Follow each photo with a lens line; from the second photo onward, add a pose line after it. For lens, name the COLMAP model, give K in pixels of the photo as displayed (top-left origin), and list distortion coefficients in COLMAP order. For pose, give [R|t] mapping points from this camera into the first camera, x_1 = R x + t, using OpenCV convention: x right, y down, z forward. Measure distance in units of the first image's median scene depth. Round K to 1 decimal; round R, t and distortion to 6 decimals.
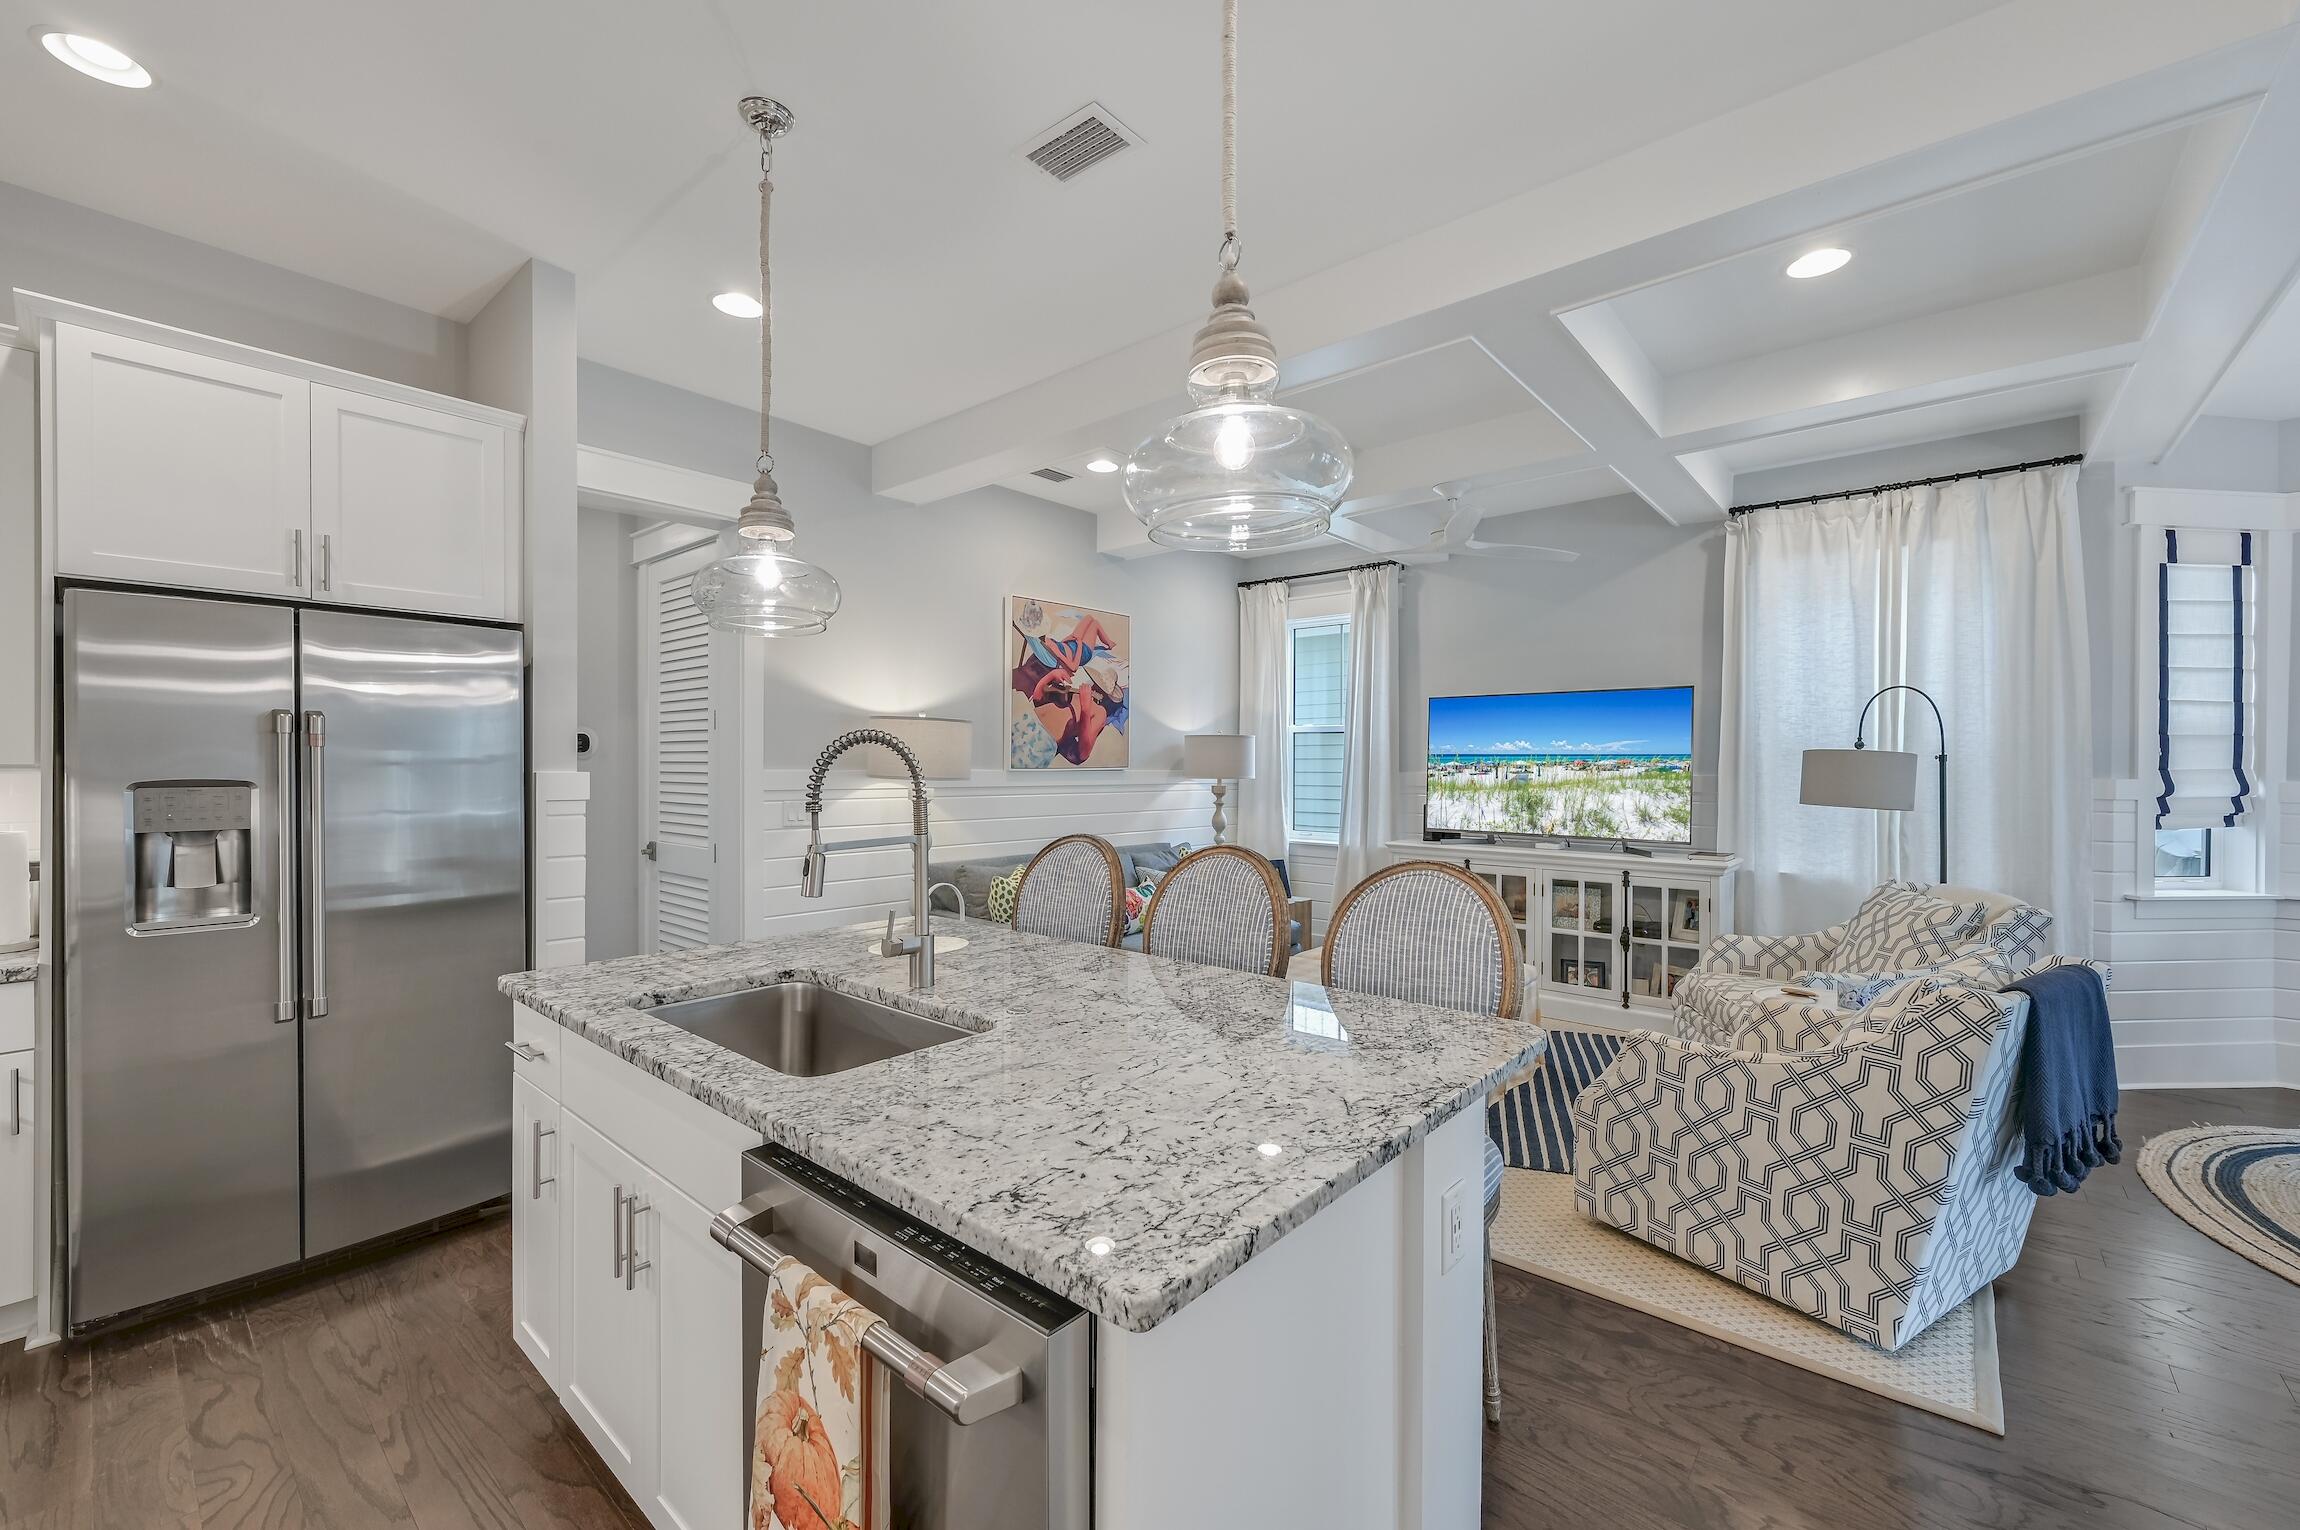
lens RADIAL K [[925.3, 0, 1138.6], [0, 925.3, 761.5], [0, 0, 1]] dist [0.002834, 0.000242]
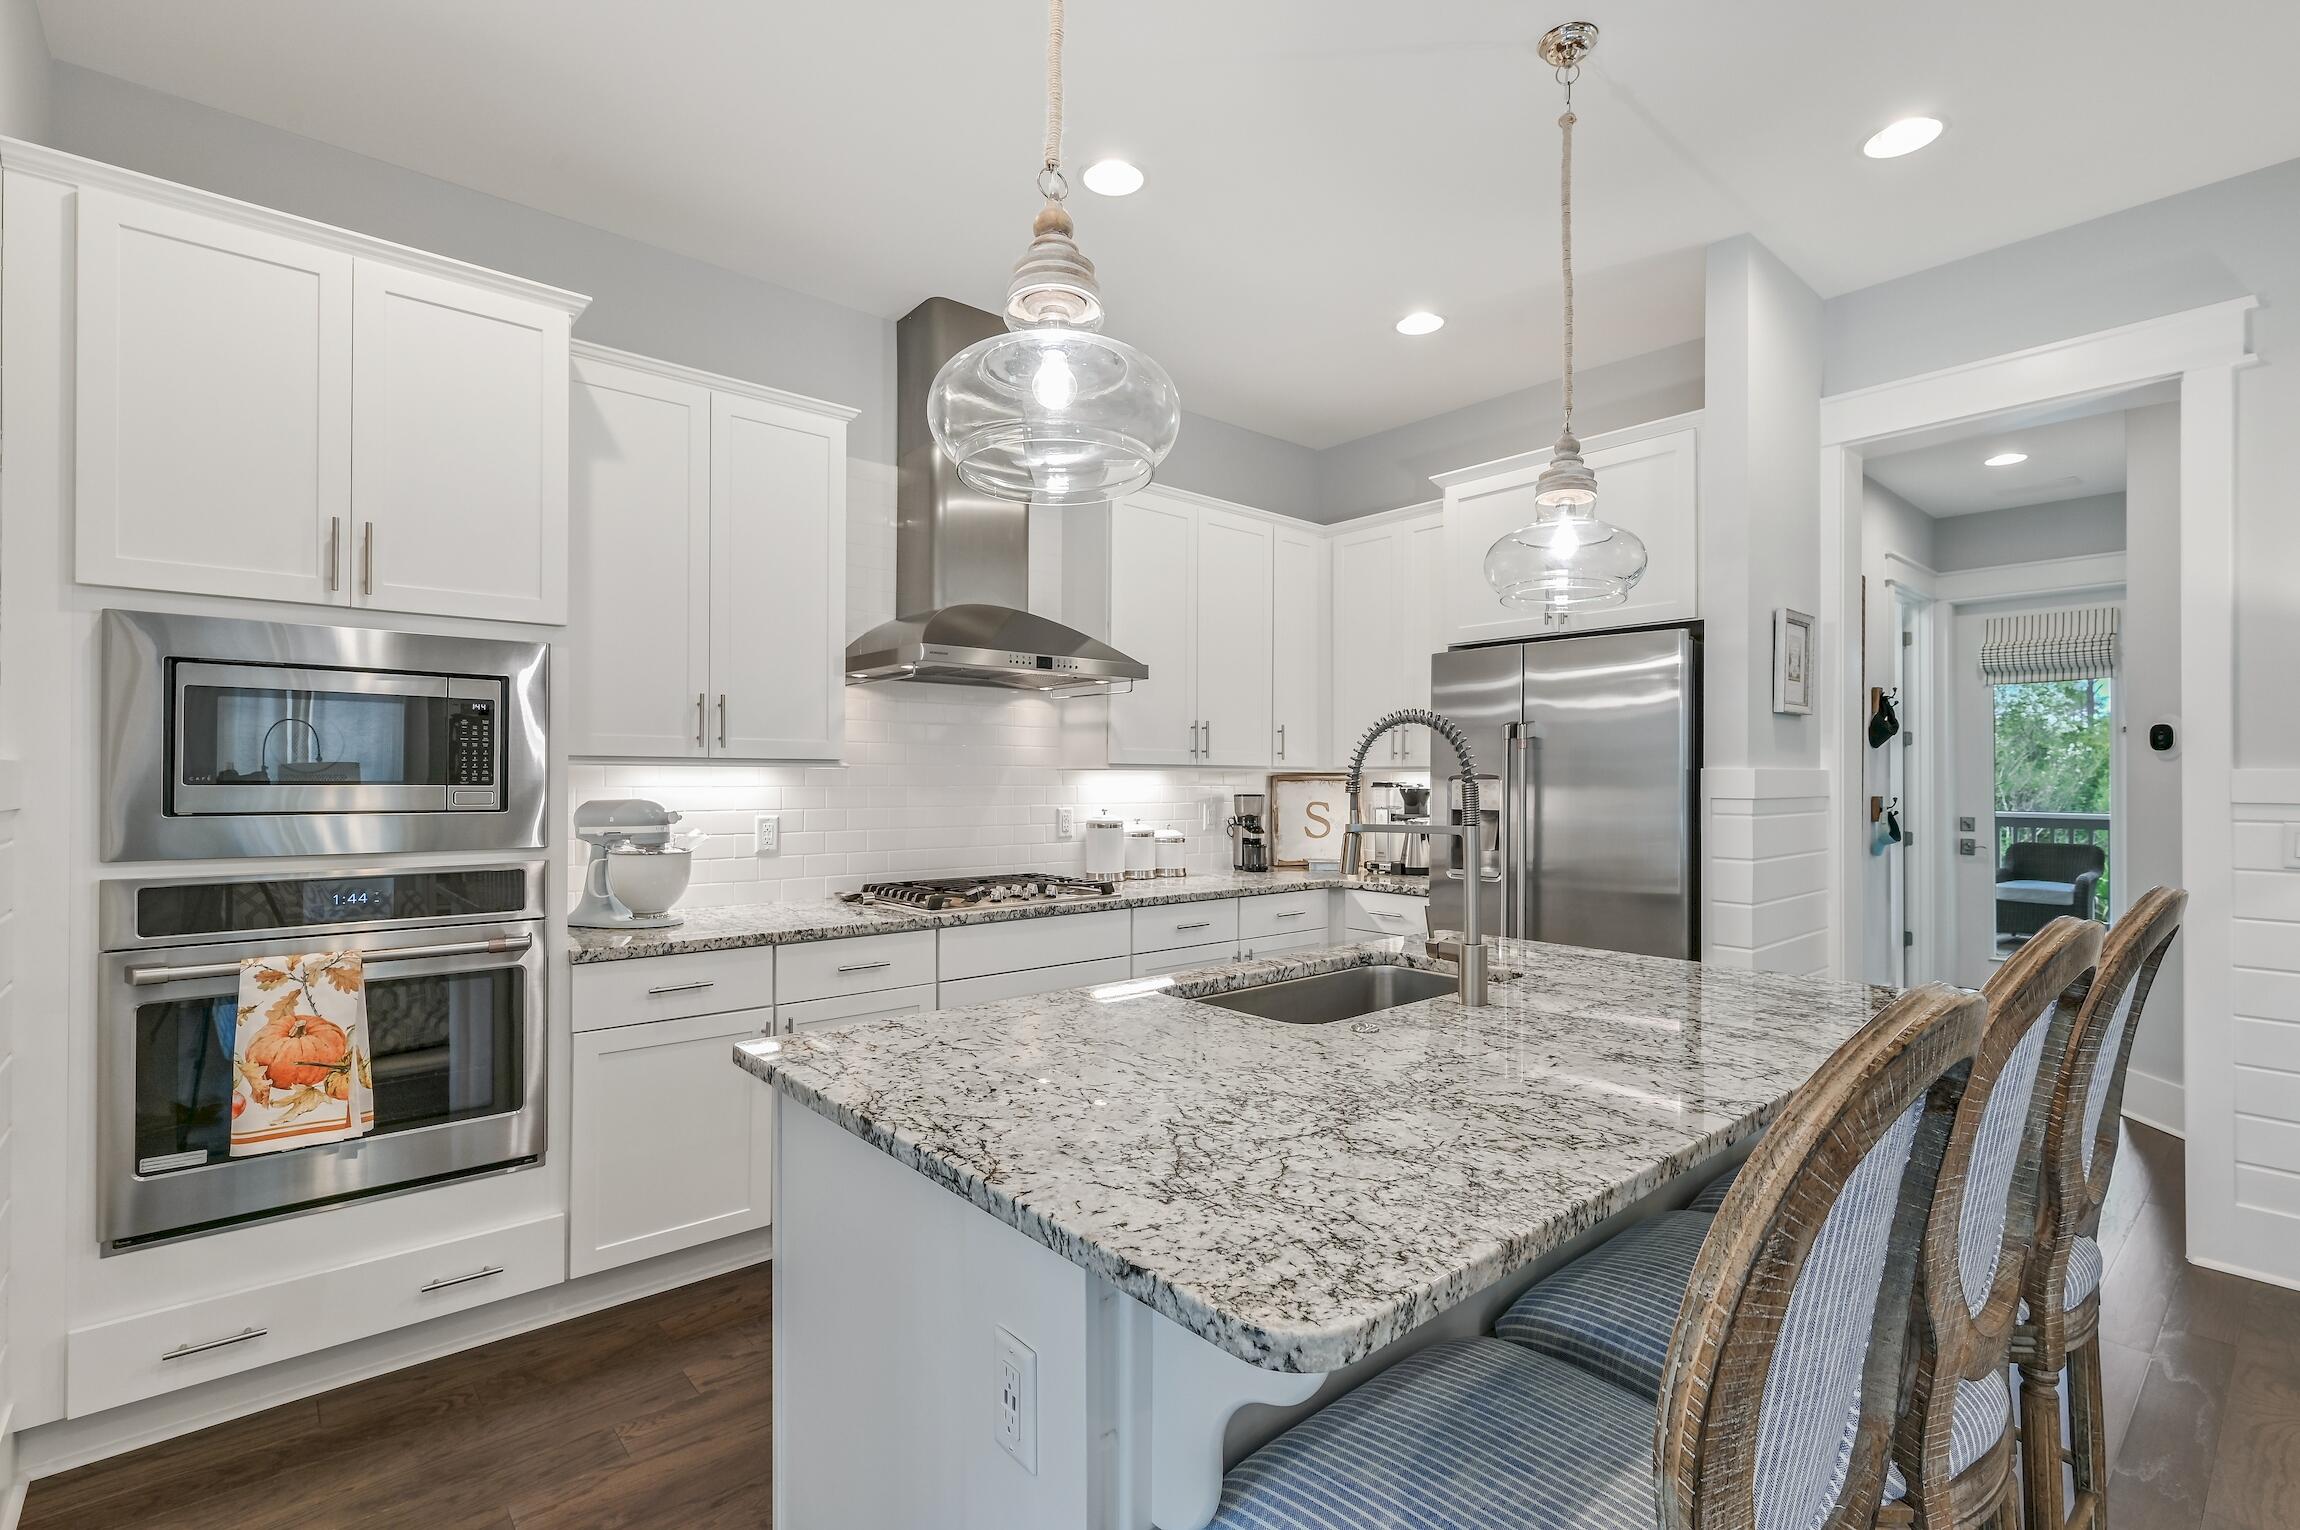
lens RADIAL K [[1032.4, 0, 1152.5], [0, 1032.4, 770.4], [0, 0, 1]] dist [-0.000706, 0.000194]
pose [[-0.136705, -0.016220, -0.990479, 0.339093], [0.002125, 0.999859, -0.016667, 0.018831], [0.990610, -0.004383, -0.136651, 0.379203]]
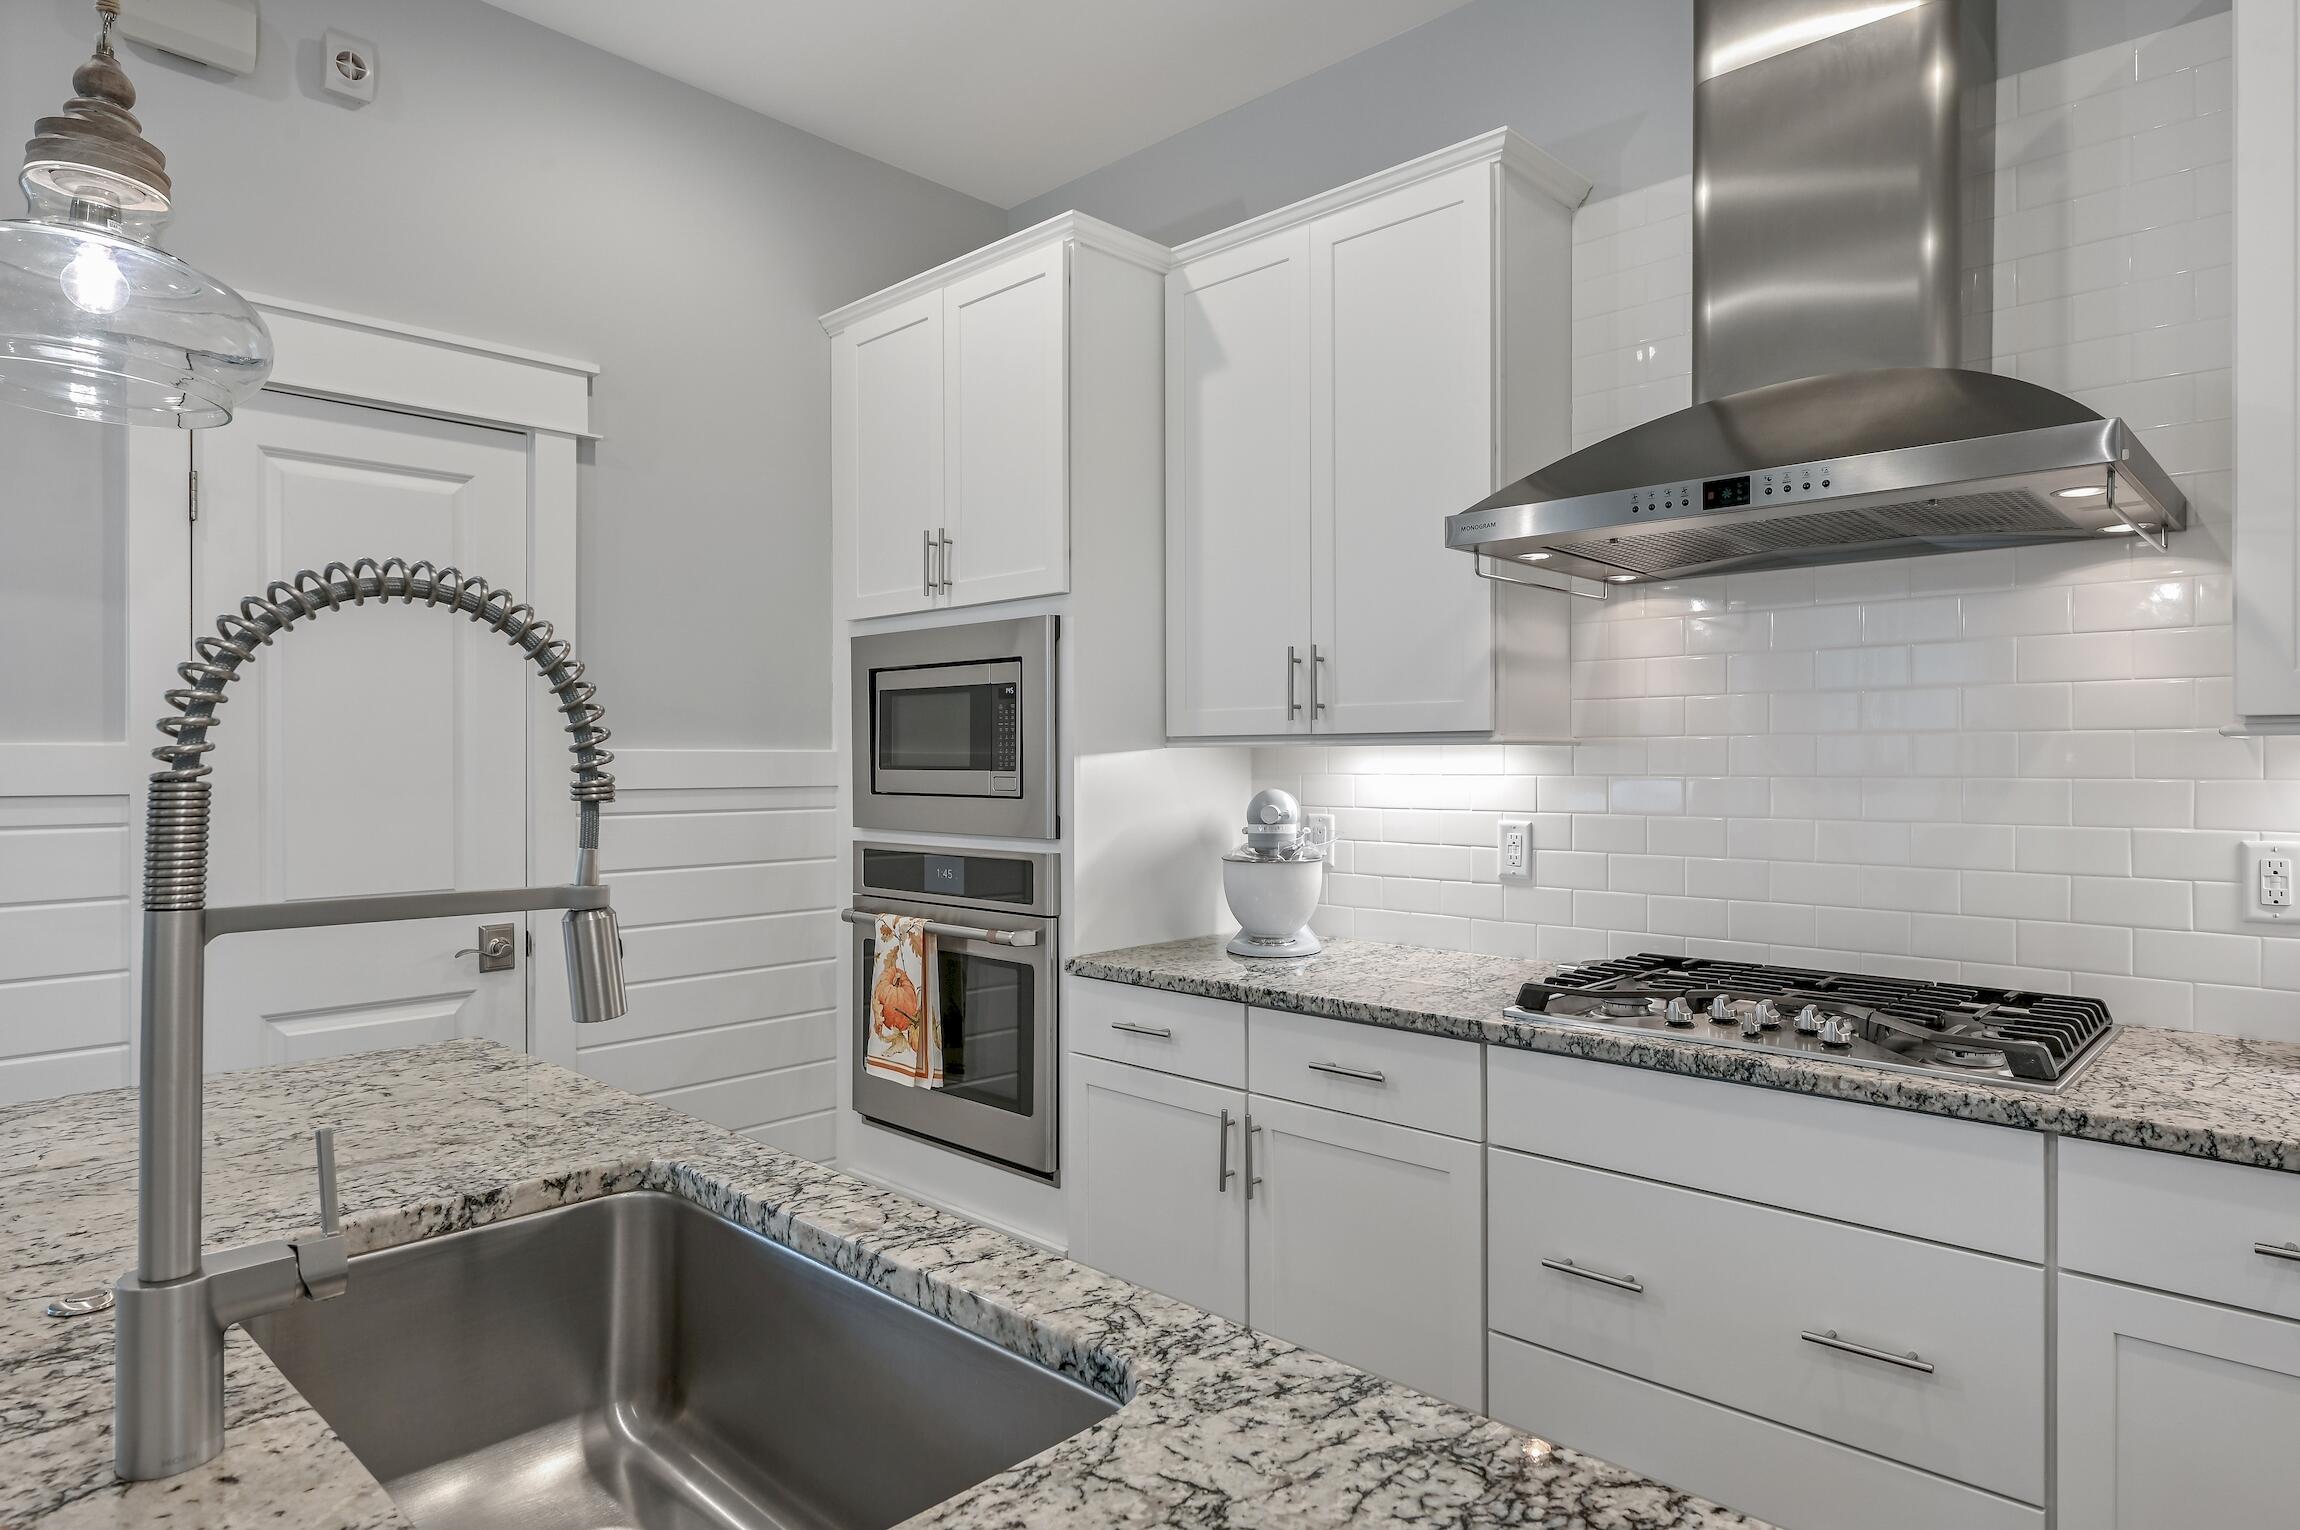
lens RADIAL K [[1322.8, 0, 1147.1], [0, 1322.8, 762.6], [0, 0, 1]] dist [0.010606, 0.000908]
pose [[-0.999331, -0.005501, 0.036143, -0.243989], [-0.005627, 0.999978, -0.003380, 0.014595], [-0.036124, -0.003581, -0.999341, 0.629424]]
